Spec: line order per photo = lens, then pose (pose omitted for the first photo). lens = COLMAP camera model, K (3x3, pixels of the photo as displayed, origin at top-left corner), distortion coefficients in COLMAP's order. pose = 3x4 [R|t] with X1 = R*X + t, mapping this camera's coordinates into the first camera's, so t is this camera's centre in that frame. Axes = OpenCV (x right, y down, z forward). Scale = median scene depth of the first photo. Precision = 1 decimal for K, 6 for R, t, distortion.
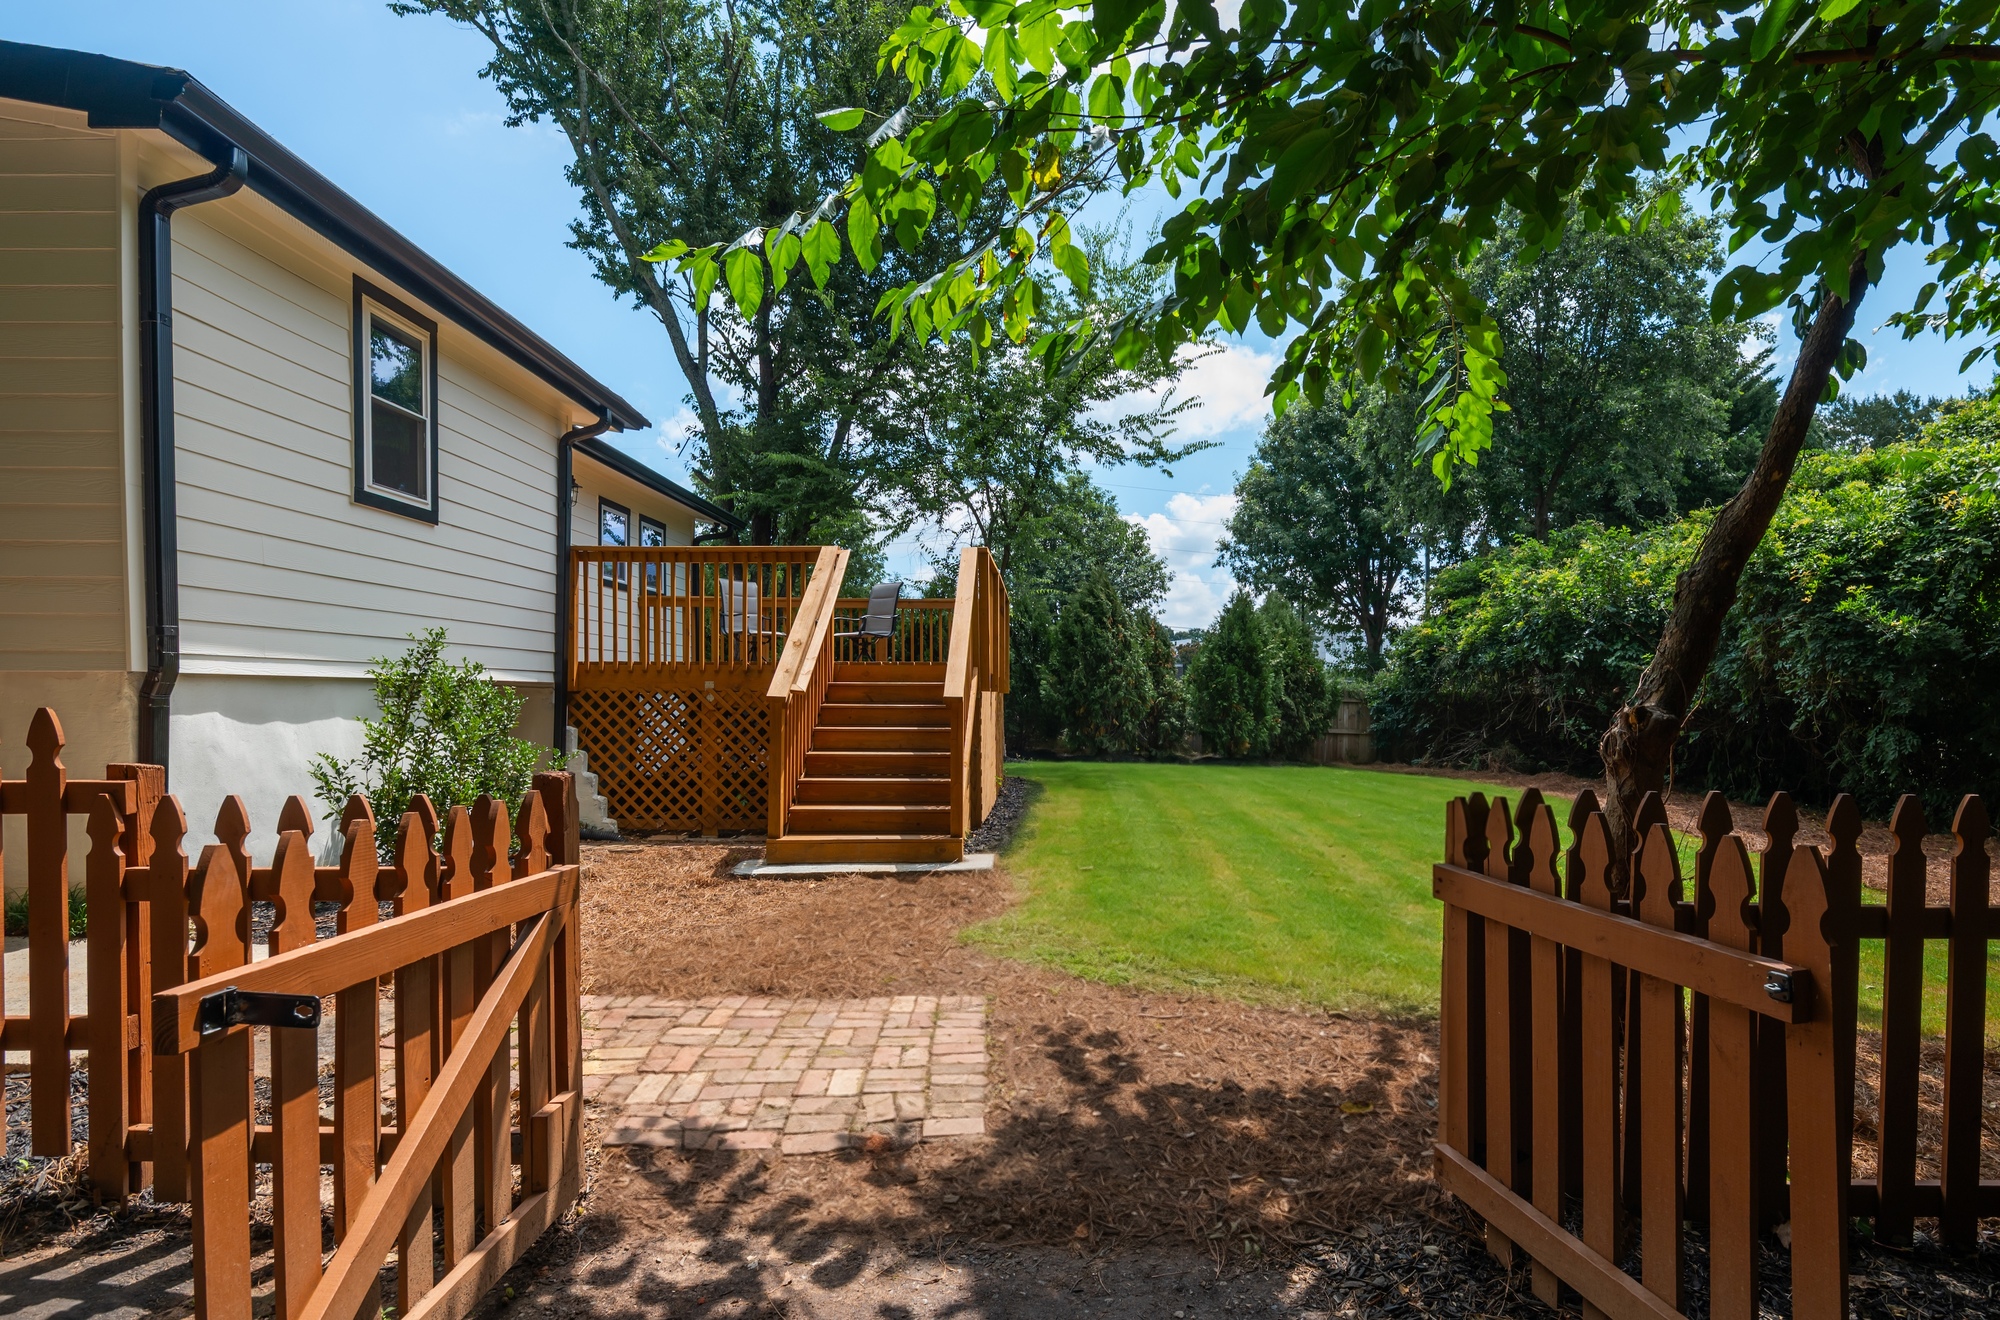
lens RADIAL K [[1073.1, 0, 1071.9], [0, 1073.1, 702.2], [0, 0, 1]] dist [-0.003756, -0.000452]
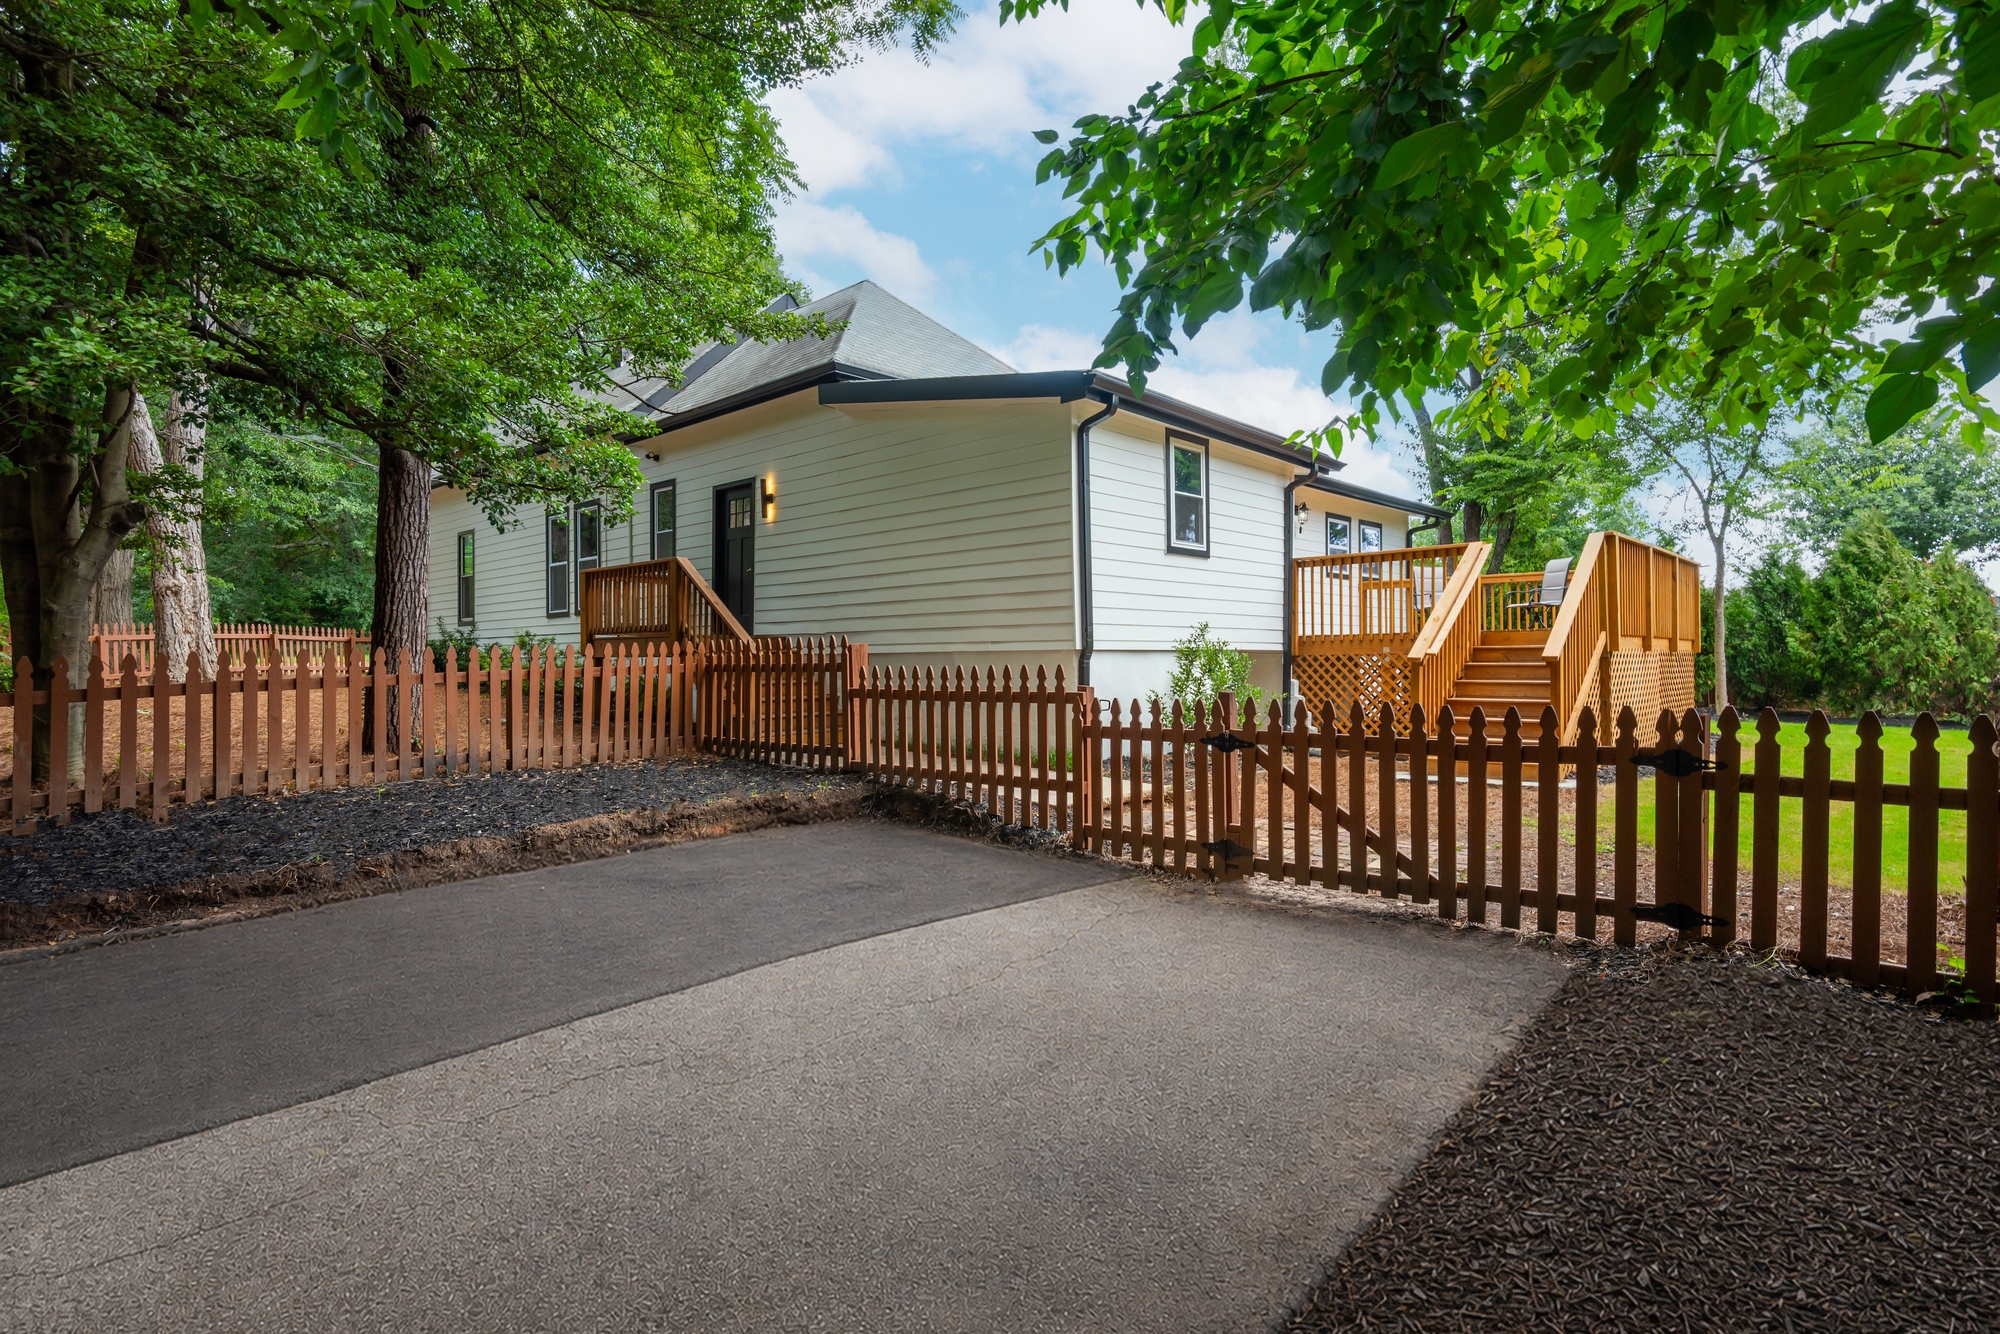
lens RADIAL K [[1021.4, 0, 1000.0], [0, 1021.4, 667.0], [0, 0, 1]] dist [0.003214, -0.000244]
pose [[0.714582, -0.005217, -0.699533, 0.283971], [0.006360, 0.999979, -0.000961, 0.005283], [0.699523, -0.003762, 0.714600, -0.366468]]
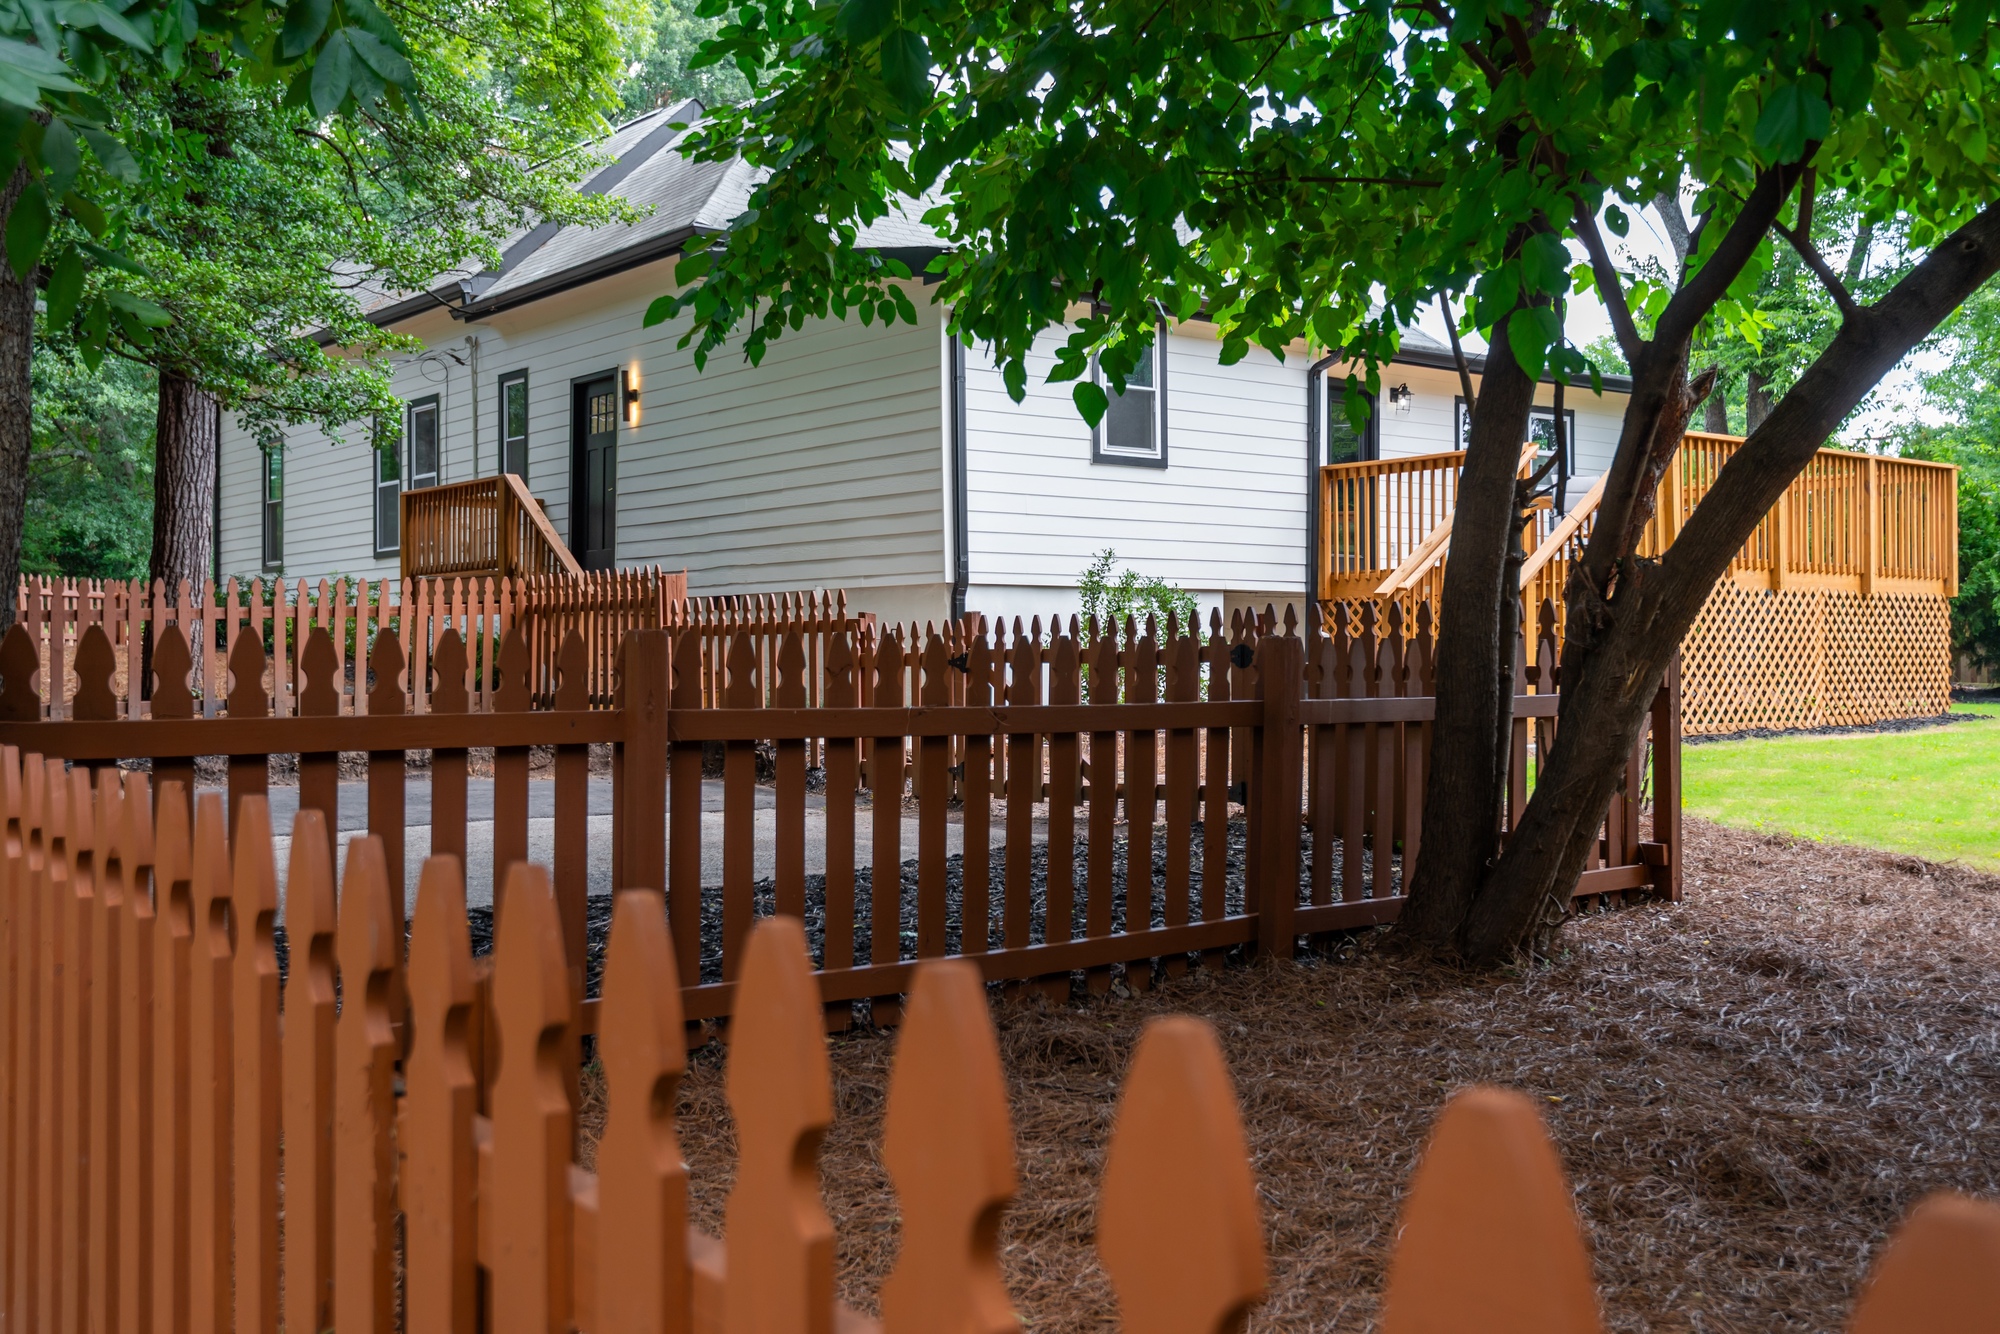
lens RADIAL K [[1958.1, 0, 1000.0], [0, 1958.1, 667.0], [0, 0, 1]] dist [-0.011020, -0.005910]
pose [[0.611176, -0.004342, -0.791483, 1.096924], [0.003171, 0.999990, -0.003037, 0.076699], [0.791489, -0.000653, 0.611184, -0.575460]]
